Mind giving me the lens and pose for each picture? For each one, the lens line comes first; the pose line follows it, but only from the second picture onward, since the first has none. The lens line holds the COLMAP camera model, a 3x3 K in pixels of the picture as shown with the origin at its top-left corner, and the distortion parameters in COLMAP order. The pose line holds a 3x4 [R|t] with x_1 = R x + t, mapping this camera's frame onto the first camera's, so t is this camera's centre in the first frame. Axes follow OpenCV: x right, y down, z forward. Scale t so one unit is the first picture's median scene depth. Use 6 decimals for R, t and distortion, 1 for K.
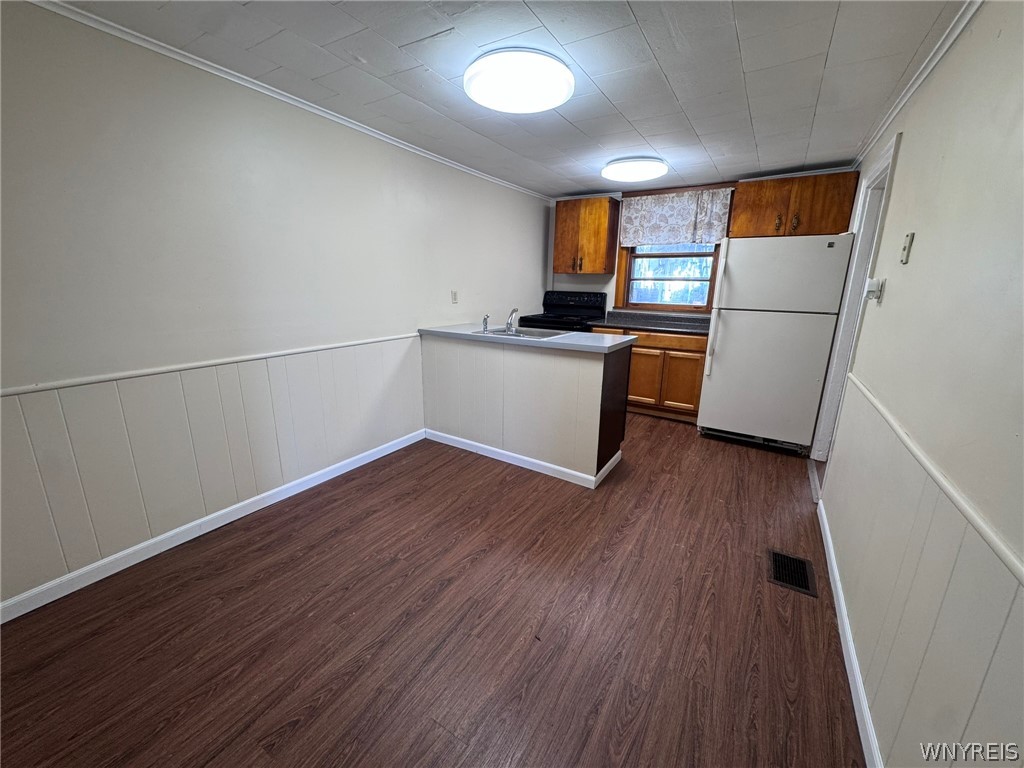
lens RADIAL K [[406.8, 0, 511.8], [0, 406.8, 383.3], [0, 0, 1]] dist [-0.002064, -0.000244]
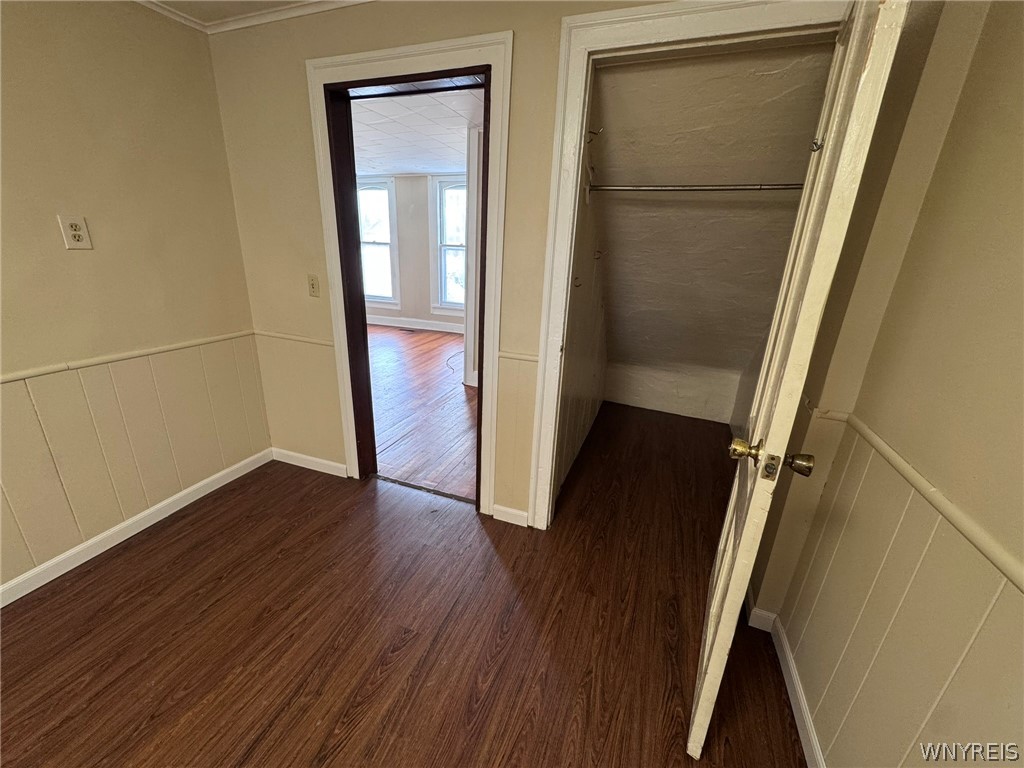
lens RADIAL K [[406.8, 0, 512.4], [0, 406.8, 383.1], [0, 0, 1]] dist [-0.002064, -0.000244]
pose [[-0.979219, 0.014554, -0.202283, -0.316488], [-0.098780, 0.836884, 0.538393, -0.219682], [0.177124, 0.547187, -0.818055, 0.786440]]
